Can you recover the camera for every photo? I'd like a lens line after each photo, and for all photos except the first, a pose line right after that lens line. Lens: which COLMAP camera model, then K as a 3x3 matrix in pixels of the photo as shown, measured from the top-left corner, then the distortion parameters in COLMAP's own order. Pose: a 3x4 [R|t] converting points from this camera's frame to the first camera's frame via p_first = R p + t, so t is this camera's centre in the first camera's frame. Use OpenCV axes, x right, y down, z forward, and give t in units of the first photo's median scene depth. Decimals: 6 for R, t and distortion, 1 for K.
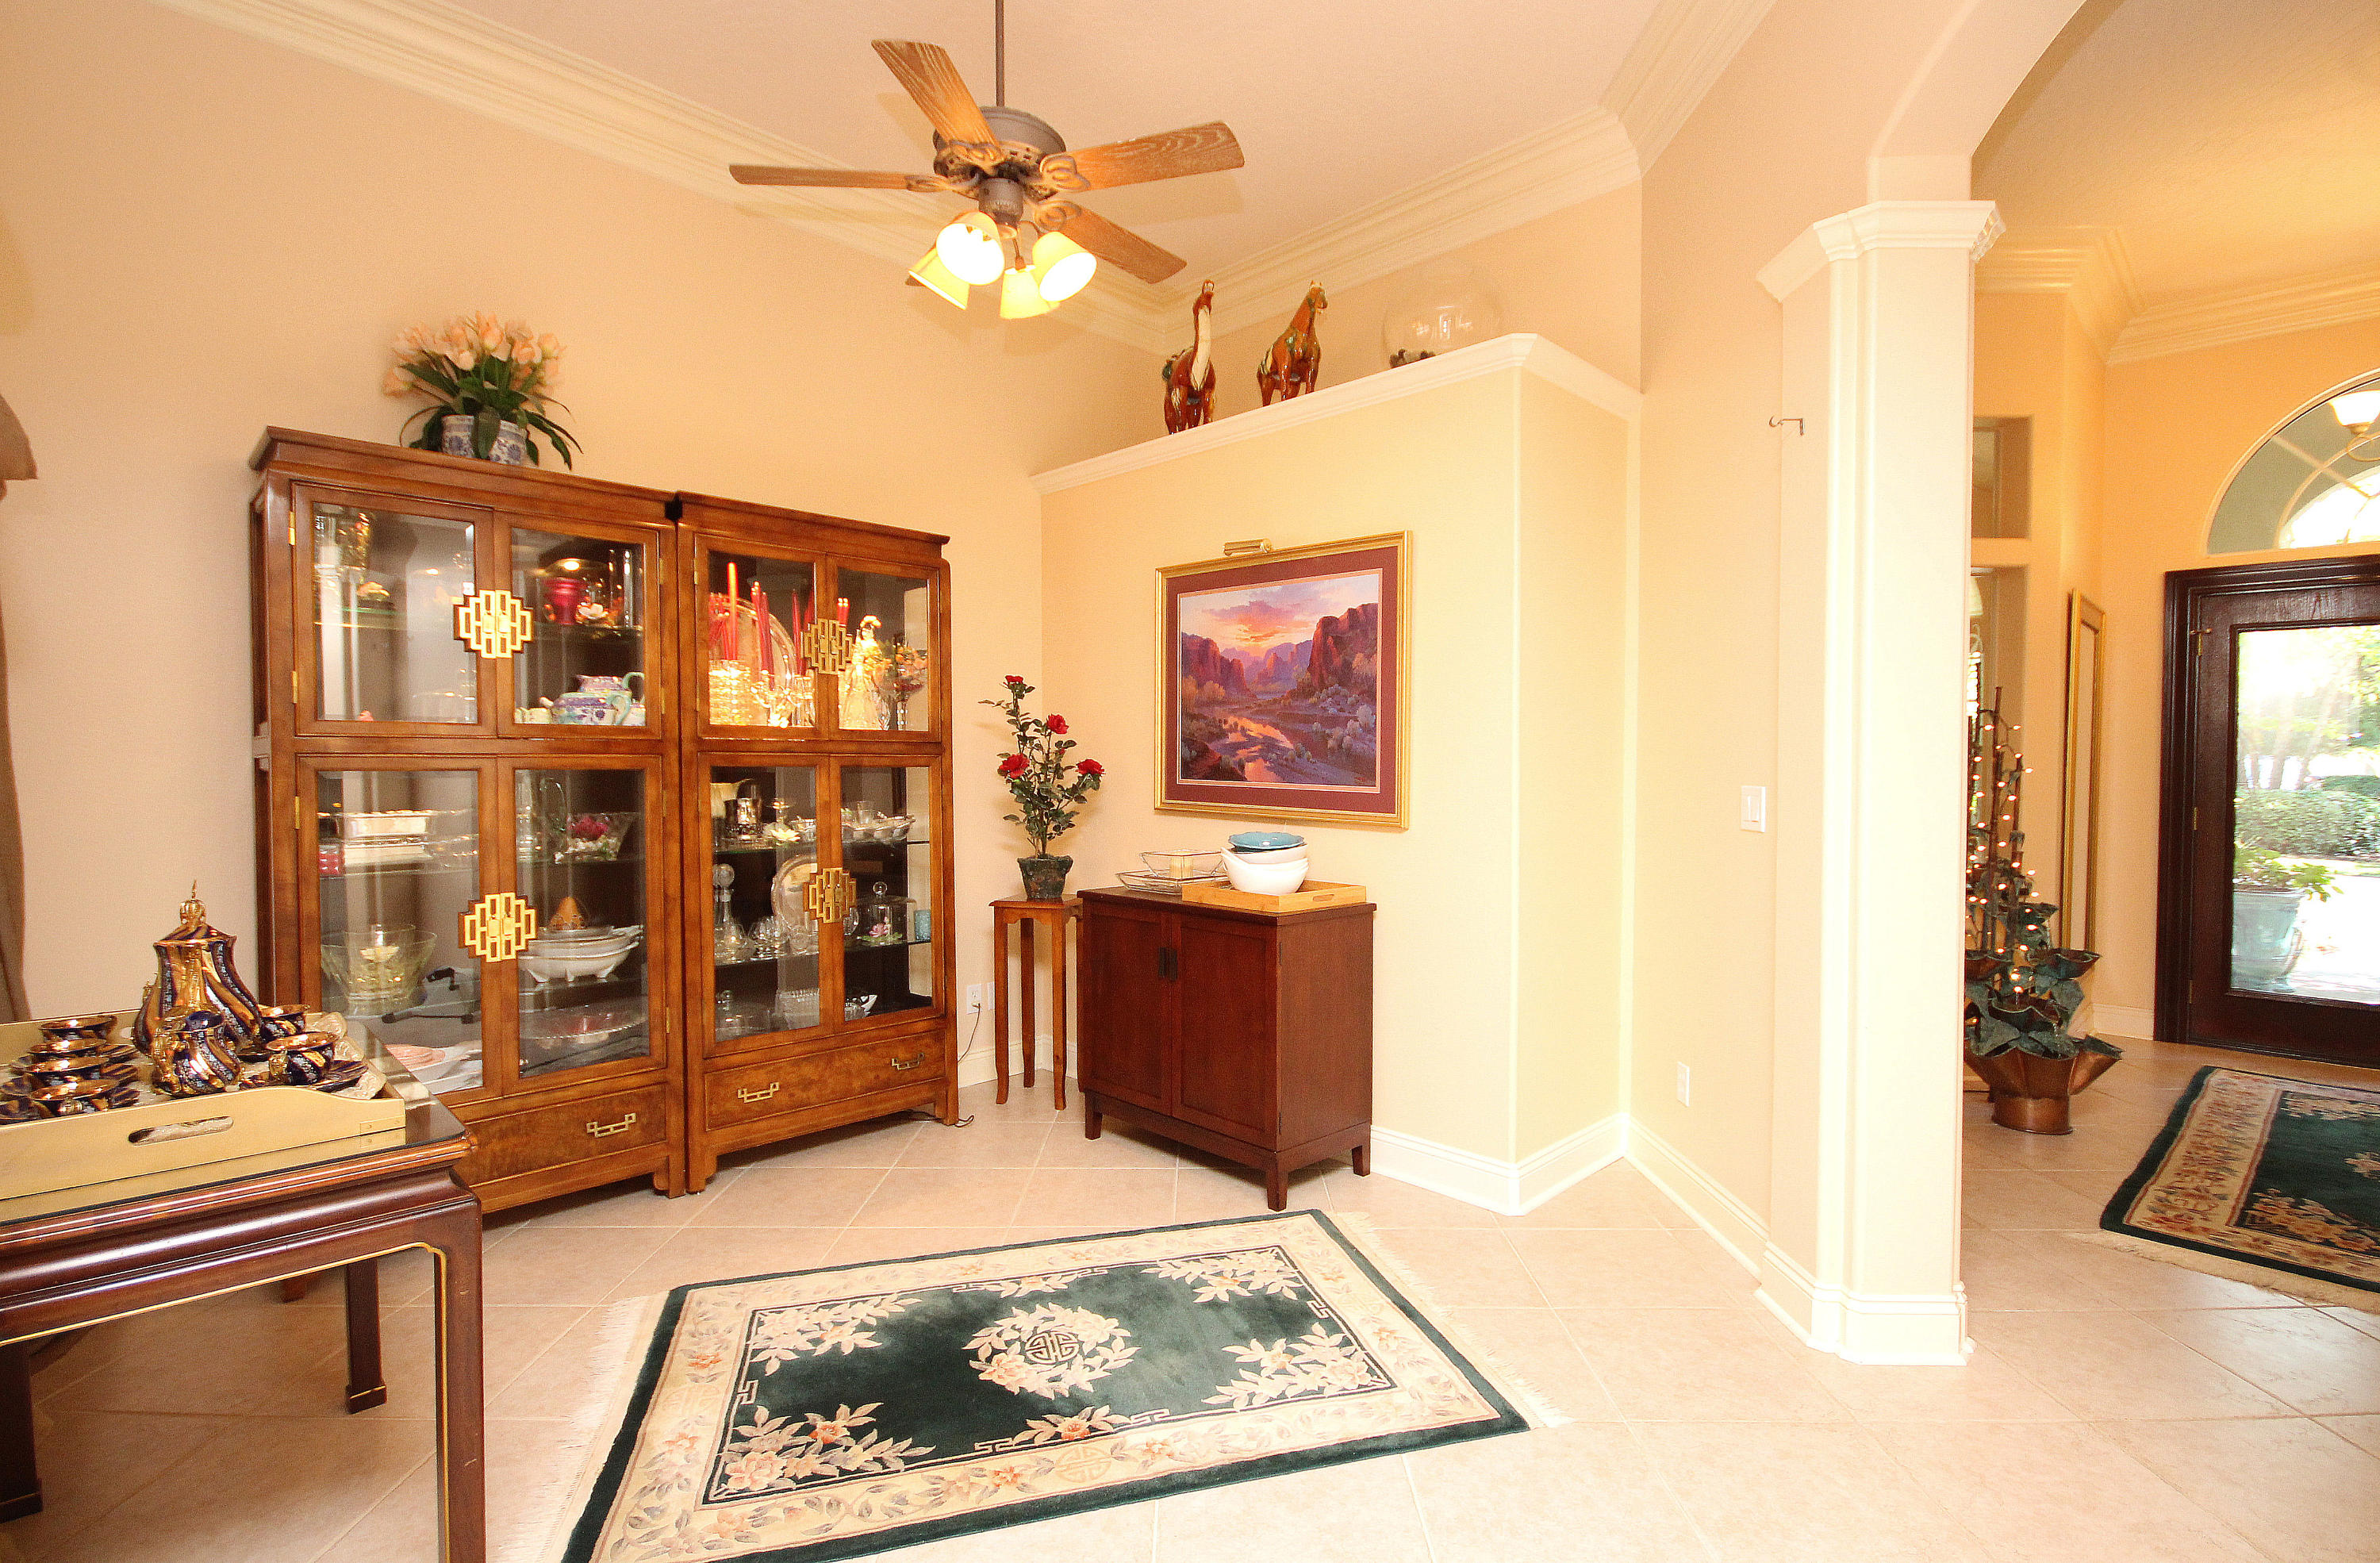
lens RADIAL K [[1143.6, 0, 1194.6], [0, 1143.6, 781.3], [0, 0, 1]] dist [0.003552, 0.000850]
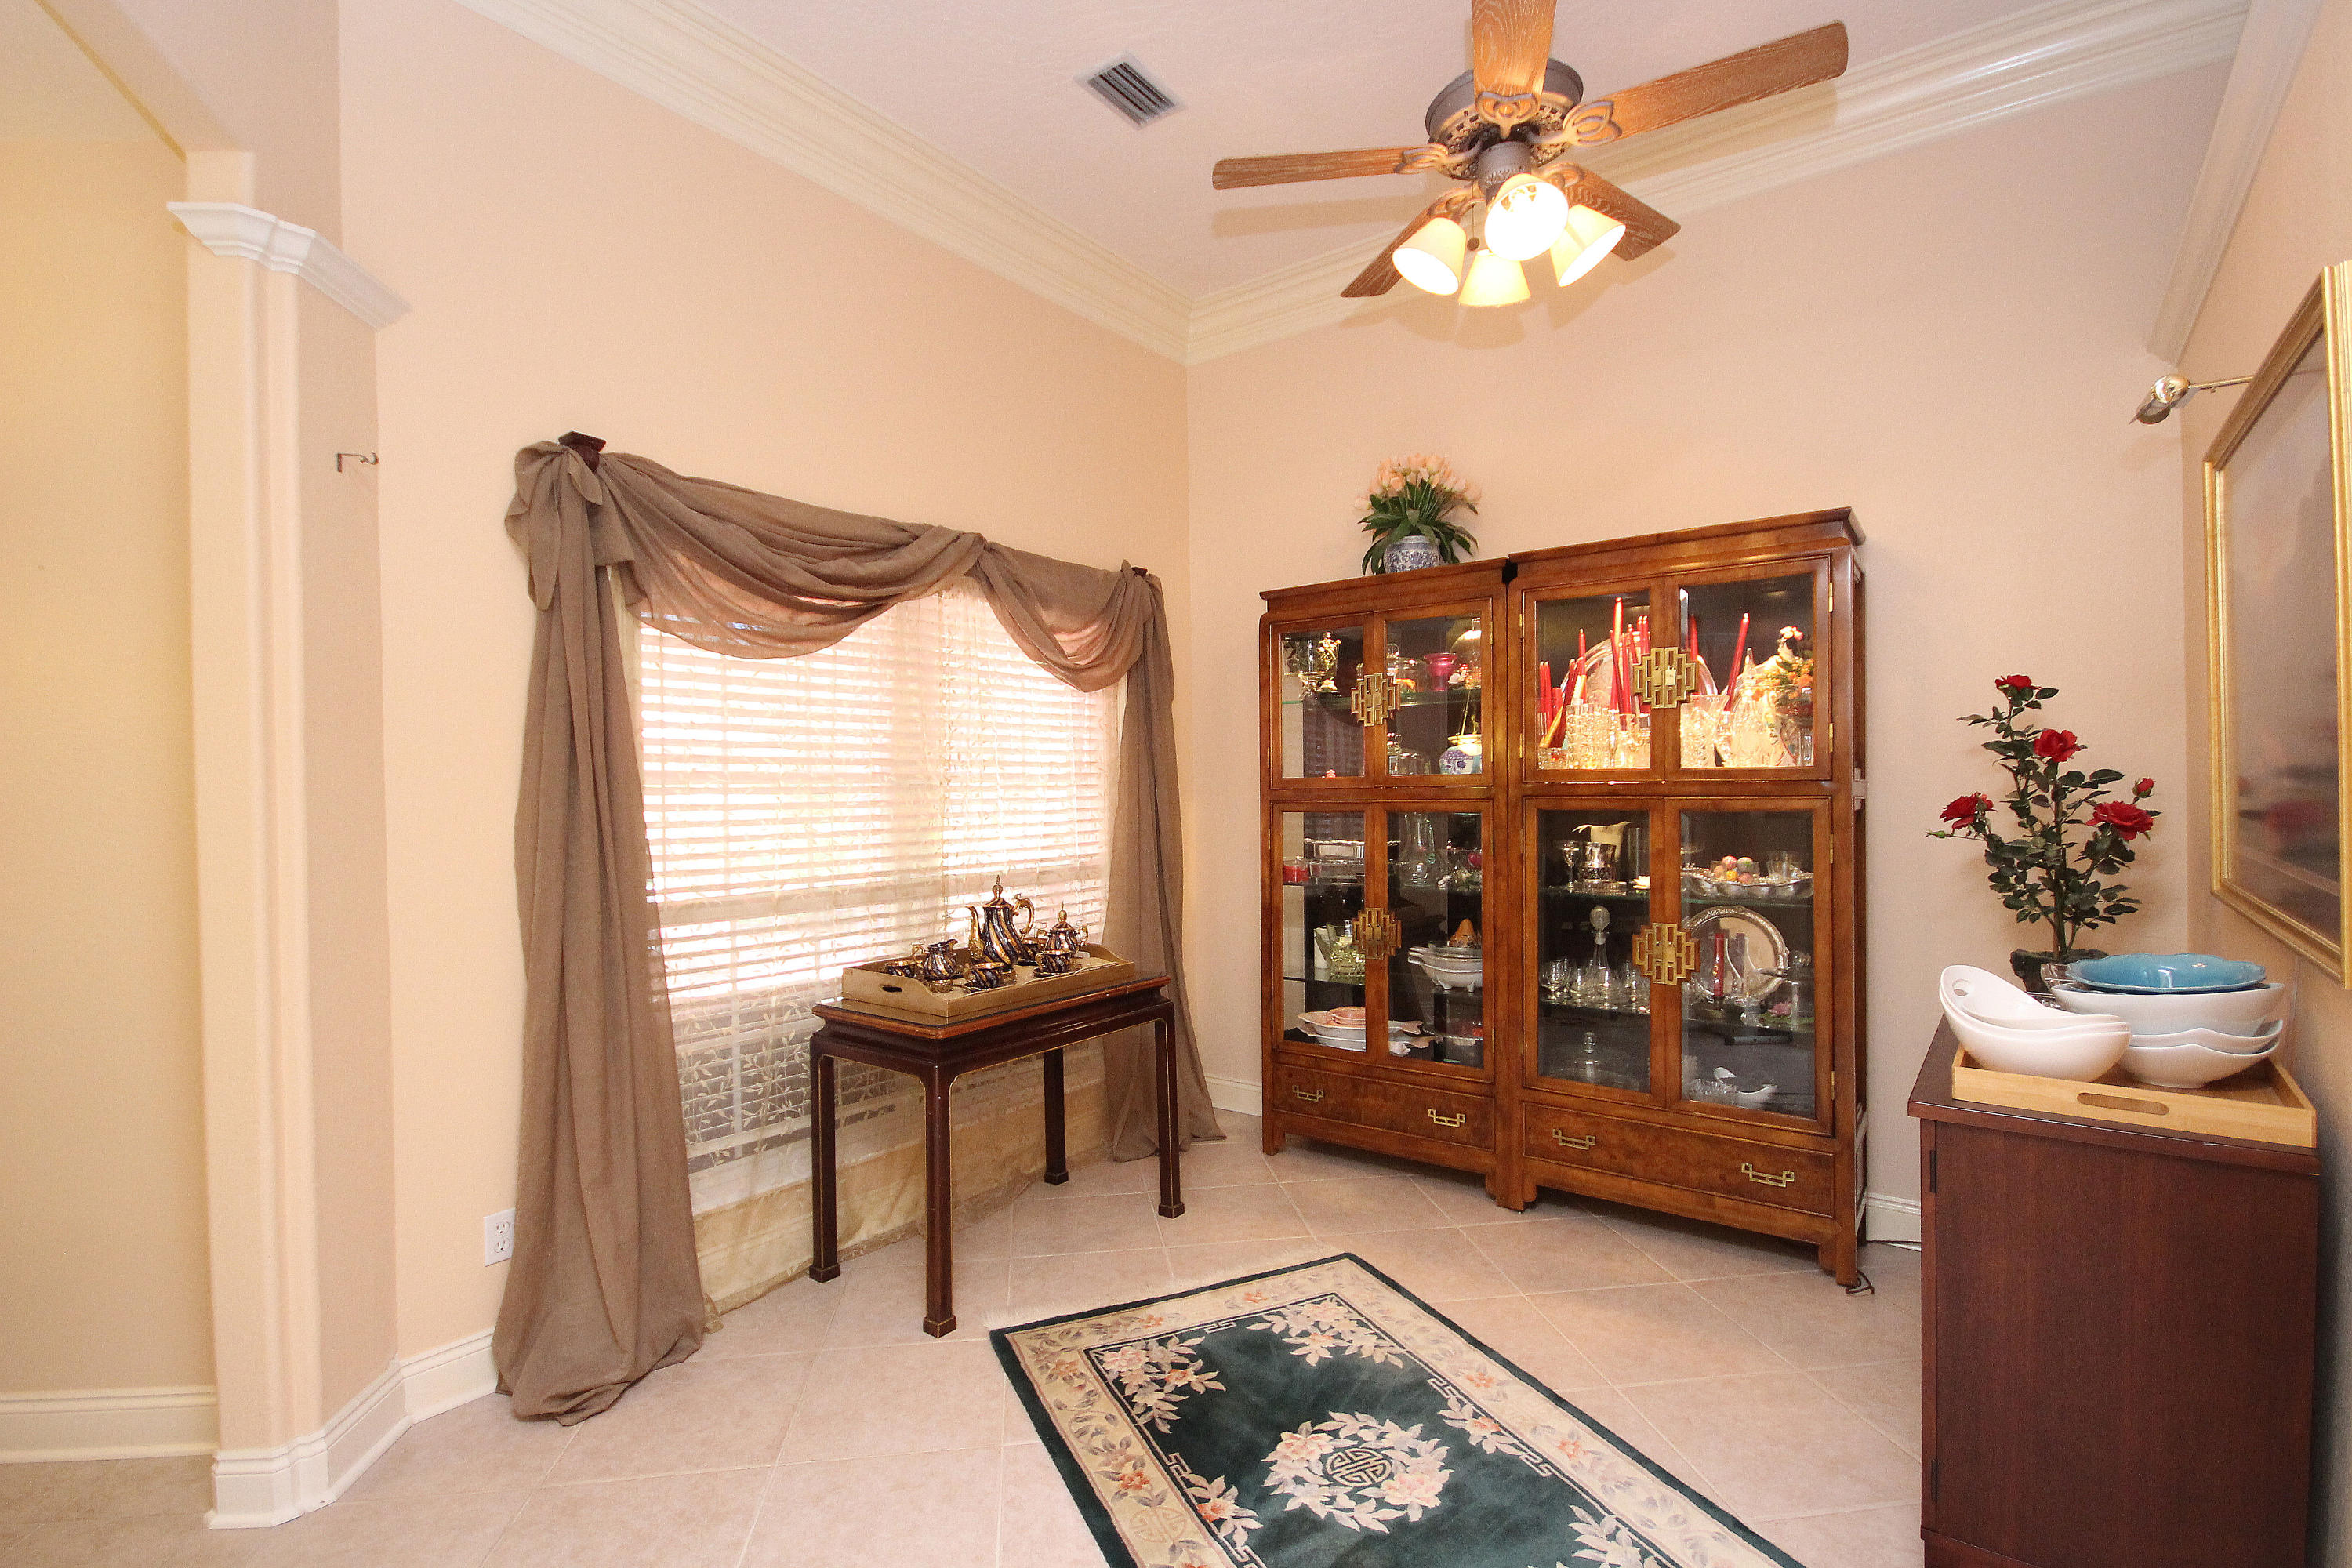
lens RADIAL K [[1081.7, 0, 1182.9], [0, 1081.7, 800.0], [0, 0, 1]] dist [0.005338, -0.009365]
pose [[0.126515, -0.002928, -0.991960, 0.638683], [-0.013326, 0.999900, -0.004651, -0.015912], [0.991875, 0.013807, 0.126463, 0.693132]]
